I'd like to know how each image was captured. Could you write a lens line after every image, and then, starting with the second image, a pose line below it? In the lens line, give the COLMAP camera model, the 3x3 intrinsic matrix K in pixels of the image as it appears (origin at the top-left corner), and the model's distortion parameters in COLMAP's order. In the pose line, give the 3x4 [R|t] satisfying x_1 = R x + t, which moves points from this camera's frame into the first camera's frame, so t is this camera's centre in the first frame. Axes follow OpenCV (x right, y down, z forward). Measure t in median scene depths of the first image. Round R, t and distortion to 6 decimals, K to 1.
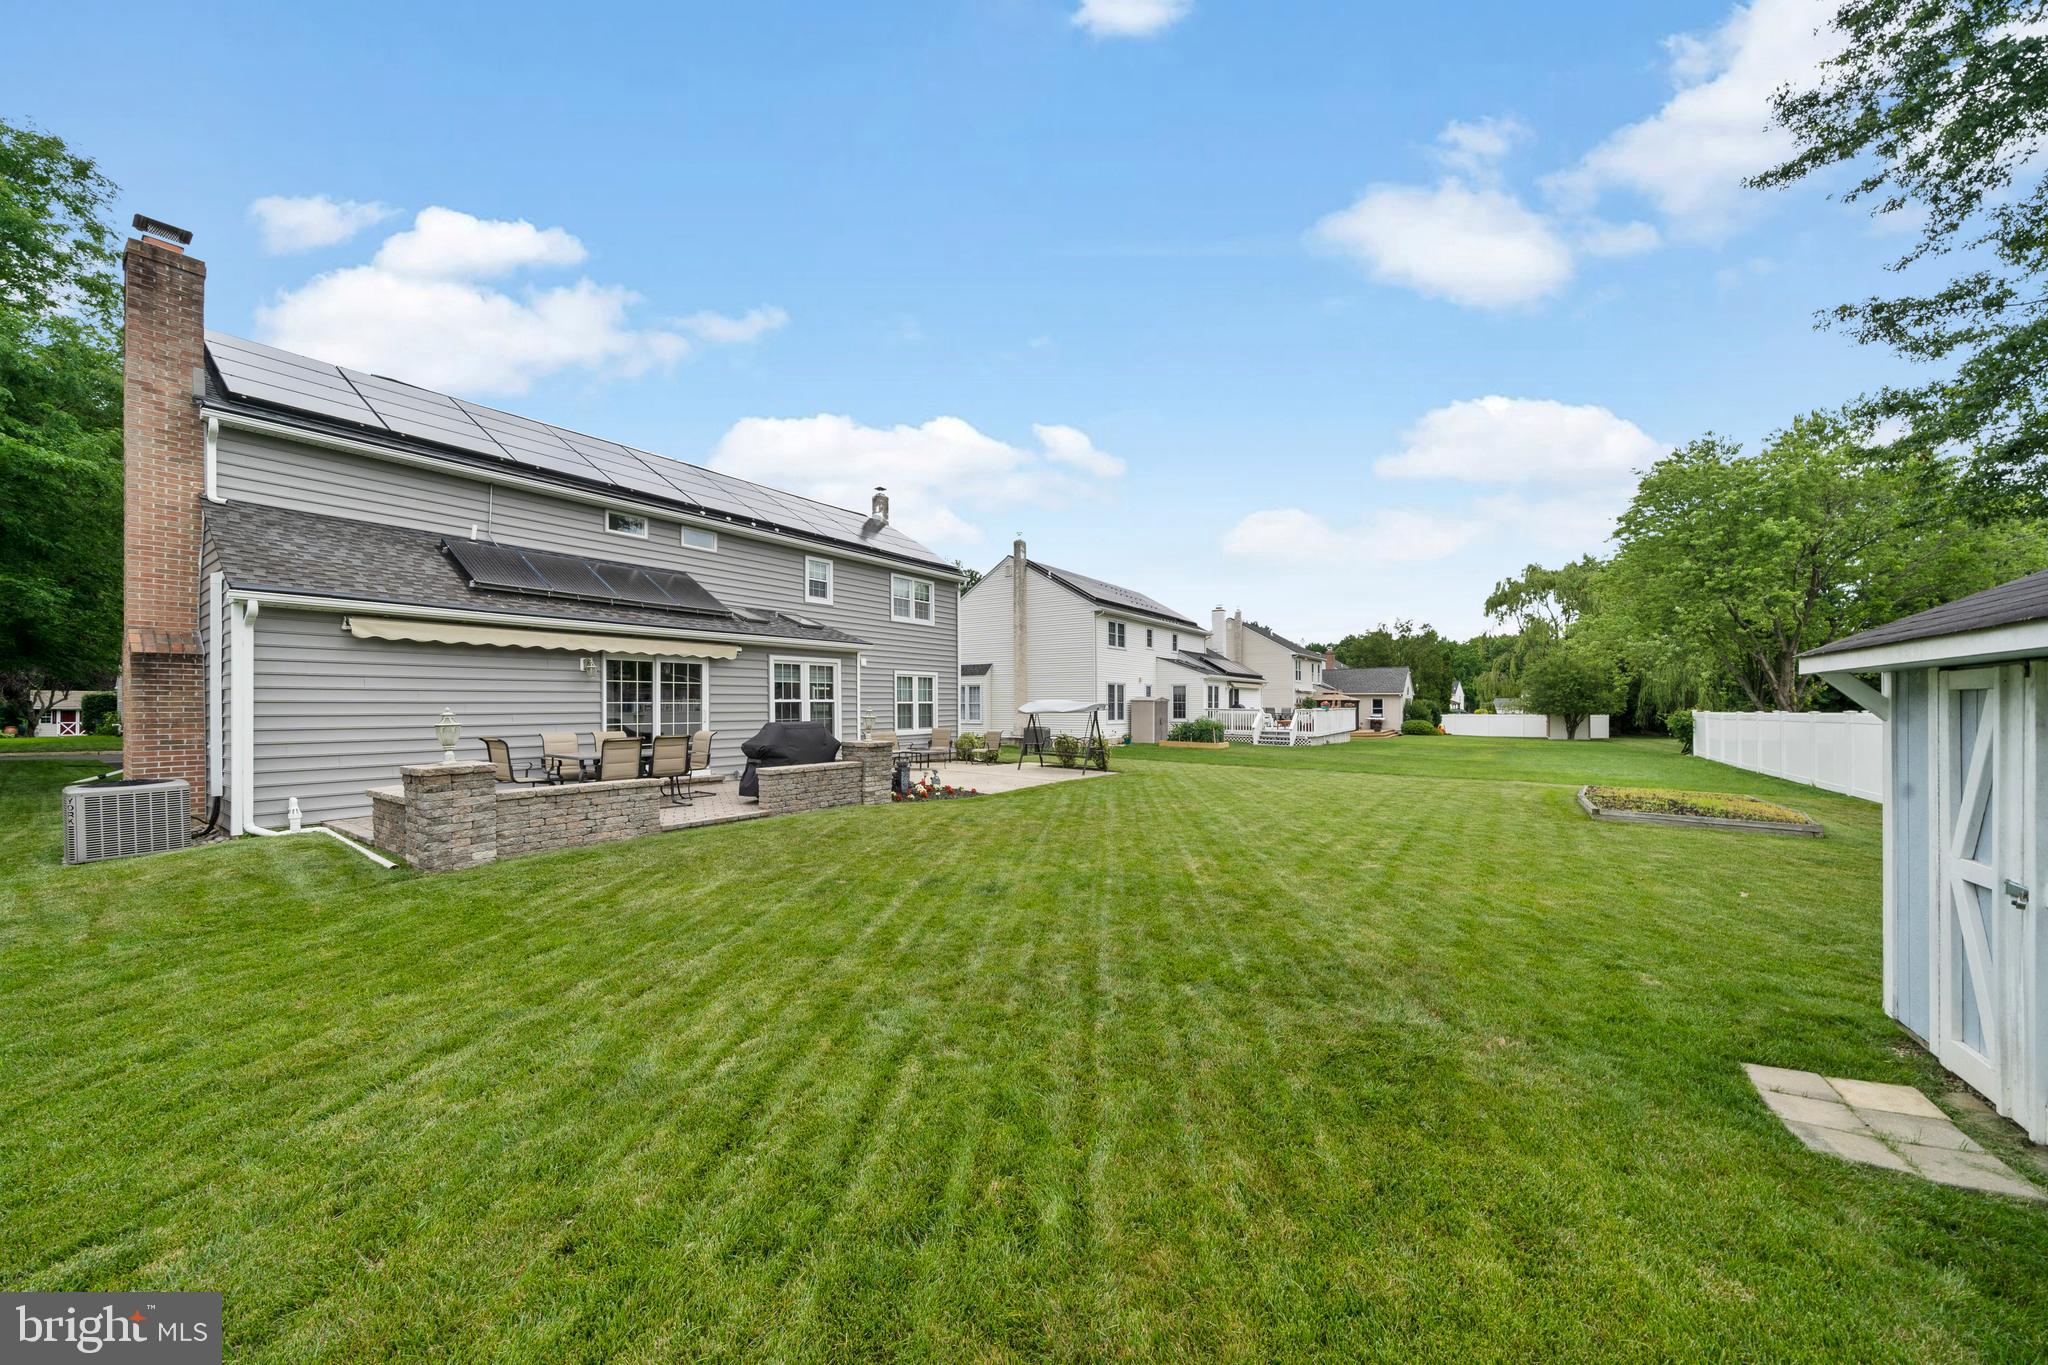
lens RADIAL K [[701.2, 0, 1024.6], [0, 701.2, 704.1], [0, 0, 1]] dist [-0.009124, -0.000070]
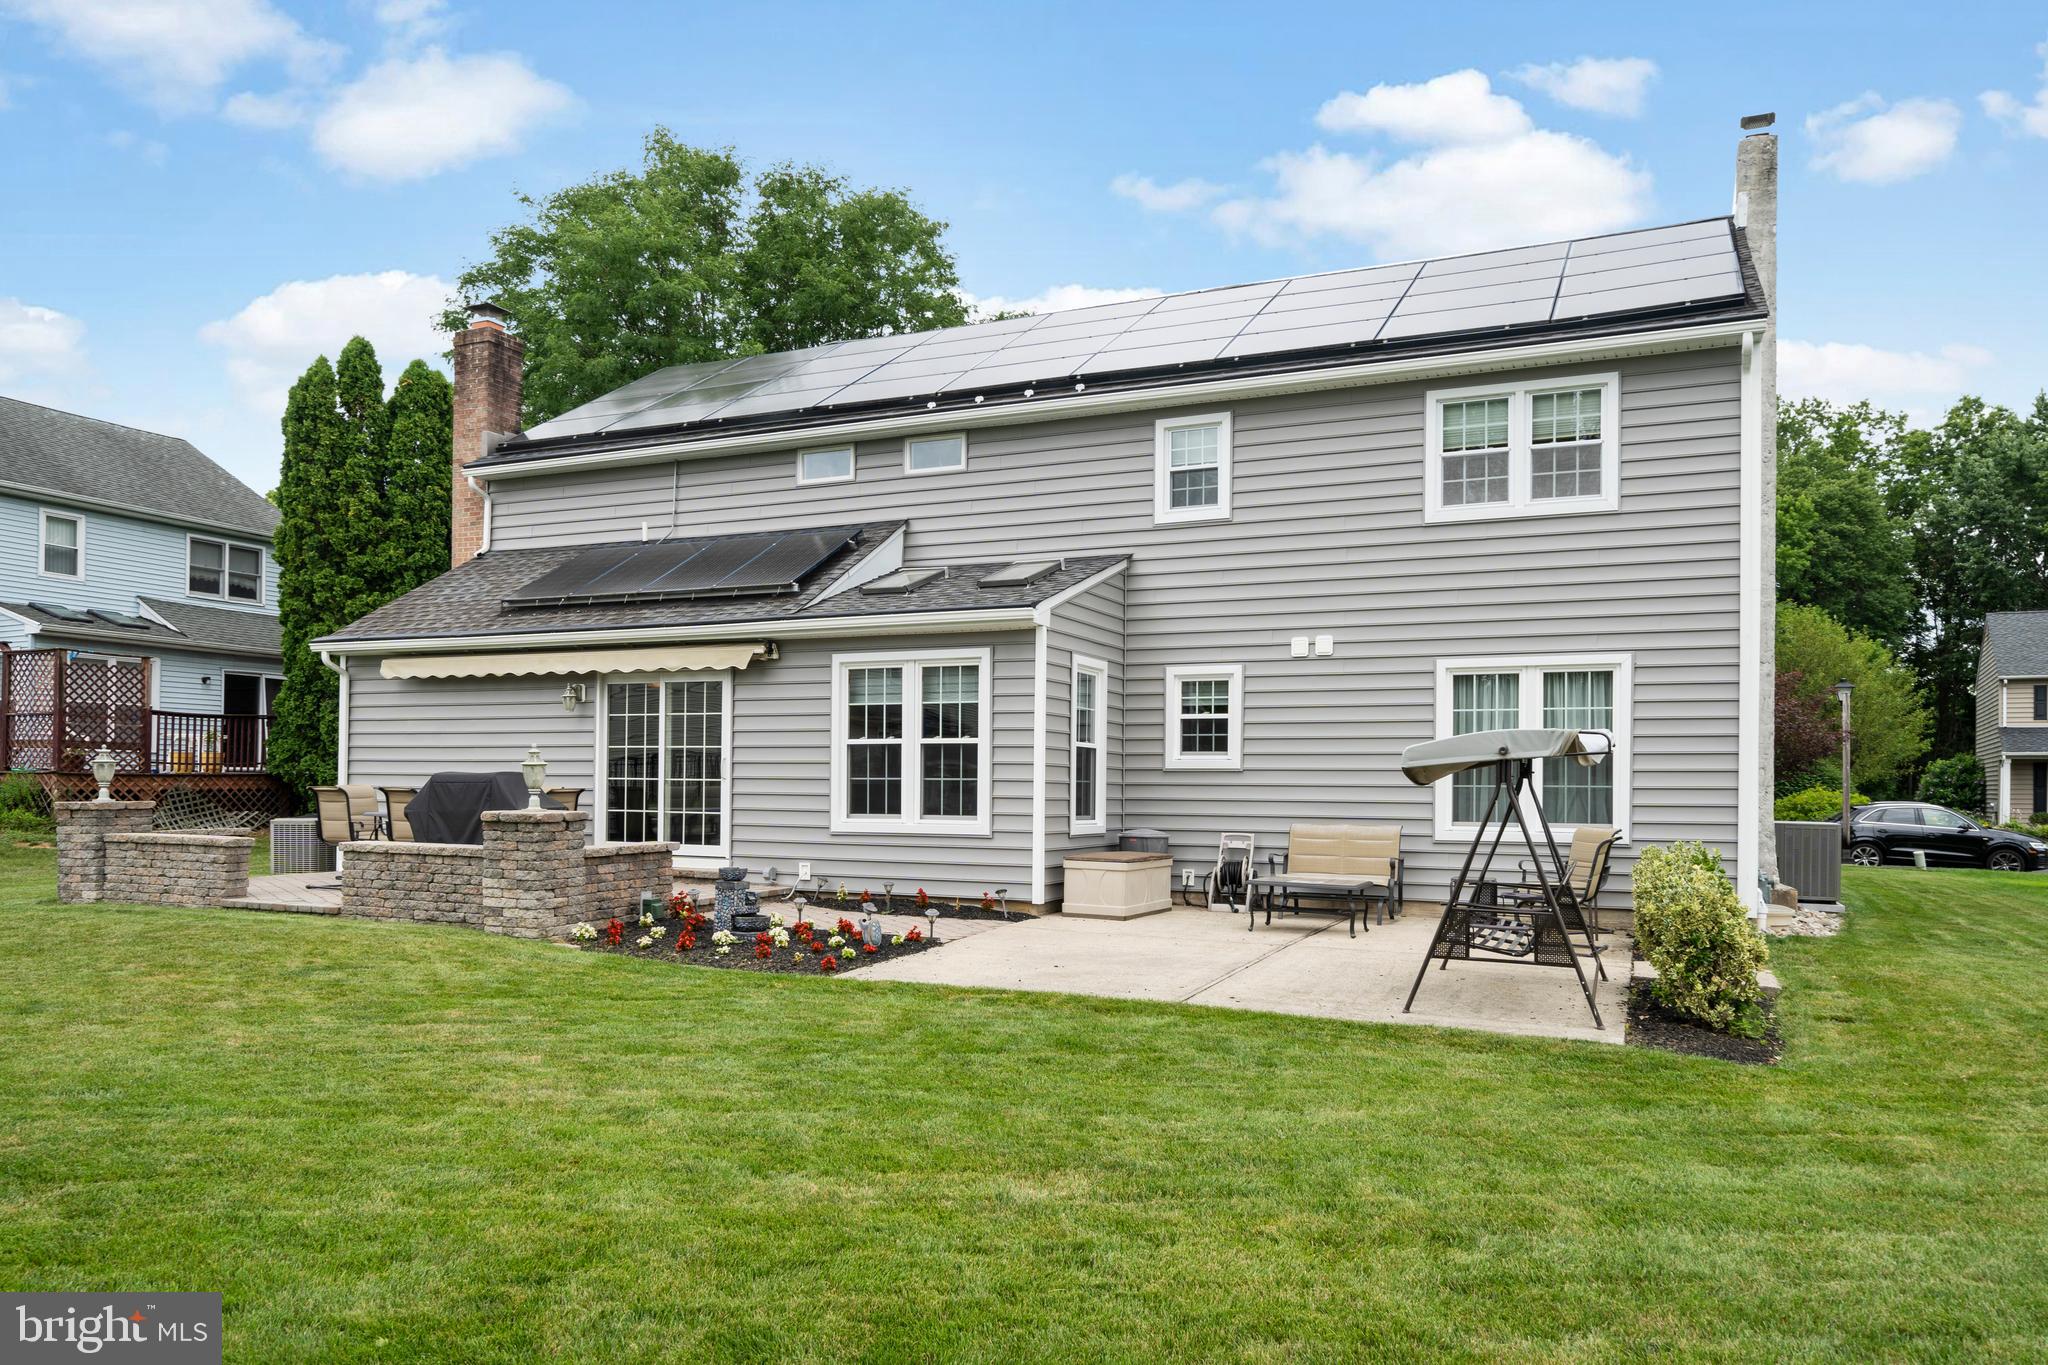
lens RADIAL K [[1381.0, 0, 1019.2], [0, 1381.0, 773.2], [0, 0, 1]] dist [-0.001823, 0.001427]
pose [[0.185664, -0.001482, -0.982612, 0.562127], [-0.008293, 0.999961, -0.003075, 0.017240], [0.982578, 0.008720, 0.185645, 0.787242]]
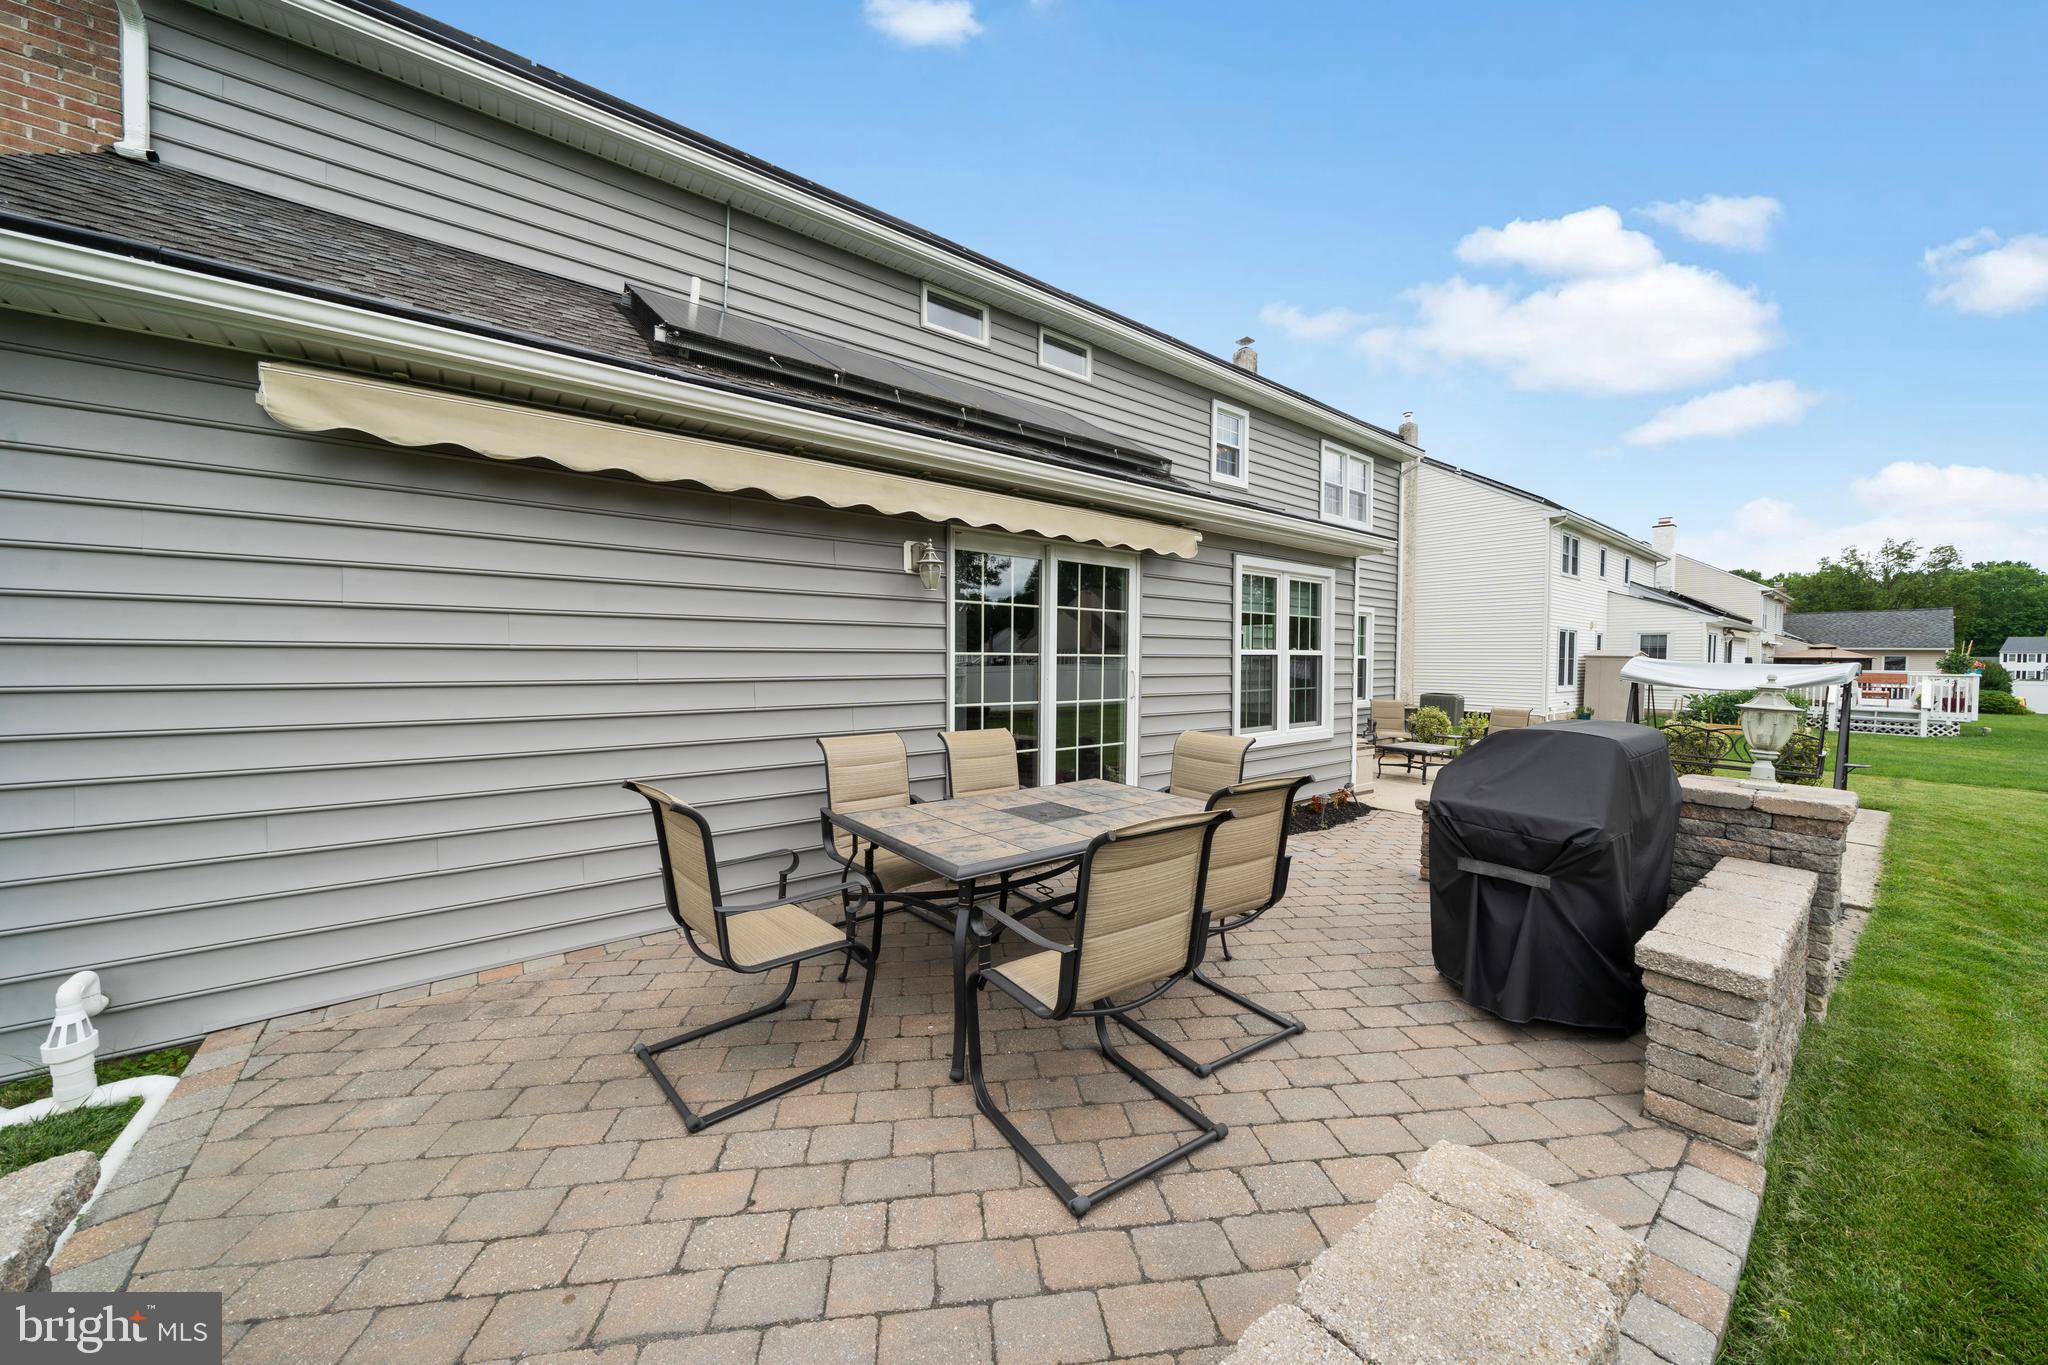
lens RADIAL K [[698.3, 0, 1030.8], [0, 698.3, 675.3], [0, 0, 1]] dist [-0.001623, -0.000004]
pose [[0.955069, 0.017090, -0.295890, -0.295690], [-0.009469, 0.999586, 0.027169, -0.000358], [0.296232, -0.023147, 0.954836, 0.422152]]
